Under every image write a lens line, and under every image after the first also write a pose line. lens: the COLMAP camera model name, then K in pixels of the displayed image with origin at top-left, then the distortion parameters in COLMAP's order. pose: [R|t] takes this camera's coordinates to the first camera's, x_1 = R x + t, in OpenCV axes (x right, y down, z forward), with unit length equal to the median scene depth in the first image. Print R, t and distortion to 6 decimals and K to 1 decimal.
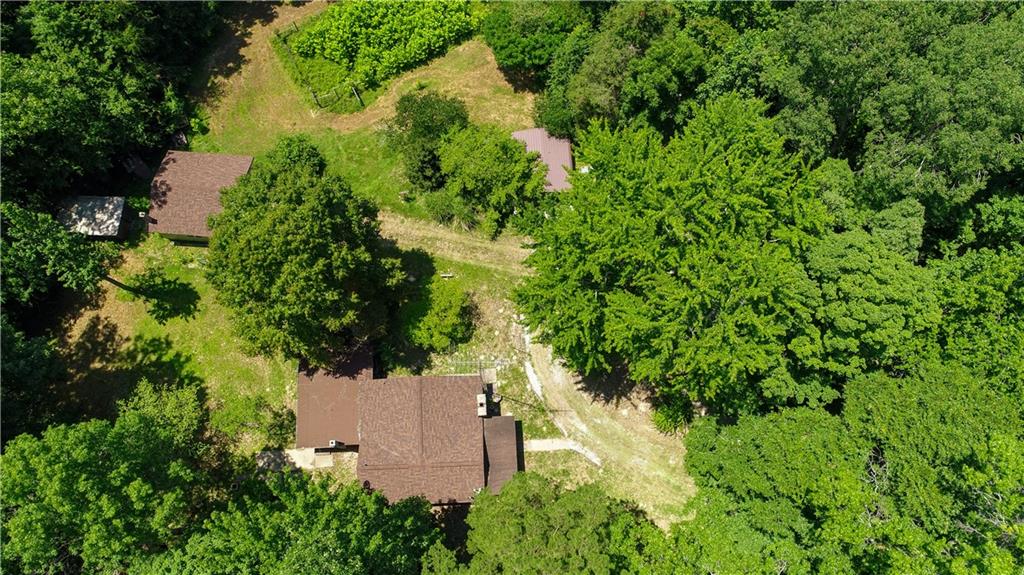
lens RADIAL K [[692.7, 0, 510.0], [0, 692.7, 290.1], [0, 0, 1]] dist [0.006450, -0.002637]
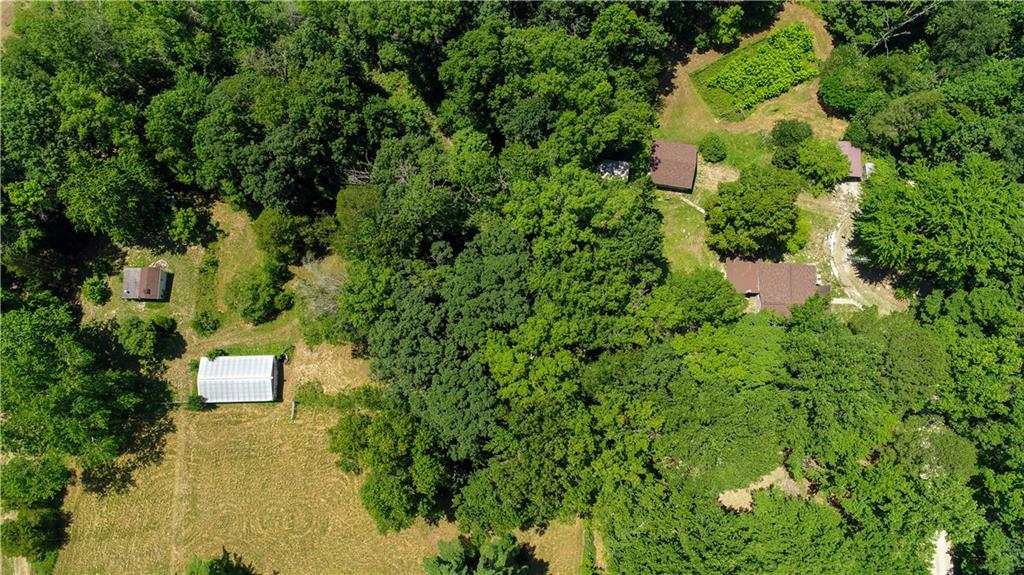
lens RADIAL K [[692.7, 0, 508.0], [0, 692.7, 291.2], [0, 0, 1]] dist [0.006450, -0.002637]
pose [[0.997004, 0.075183, -0.018194, -0.915709], [-0.071869, 0.987316, 0.141566, -0.030048], [0.028606, -0.139835, 0.989762, -1.099259]]
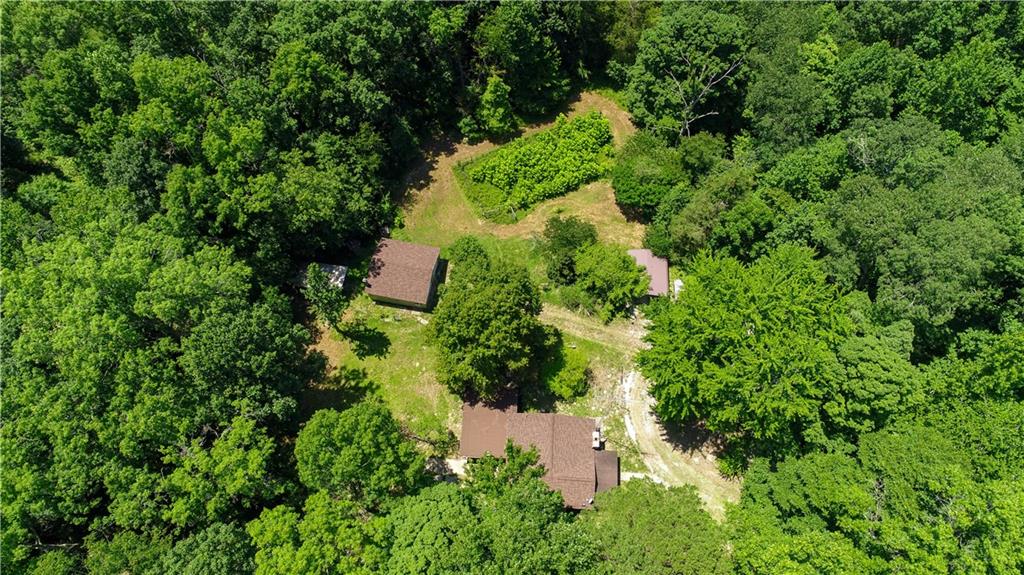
lens RADIAL K [[692.7, 0, 508.9], [0, 692.7, 291.5], [0, 0, 1]] dist [0.006450, -0.002637]
pose [[0.993415, 0.104947, -0.045964, -0.175177], [-0.110620, 0.983032, -0.146323, 0.092829], [0.029828, 0.150444, 0.988169, -0.410195]]
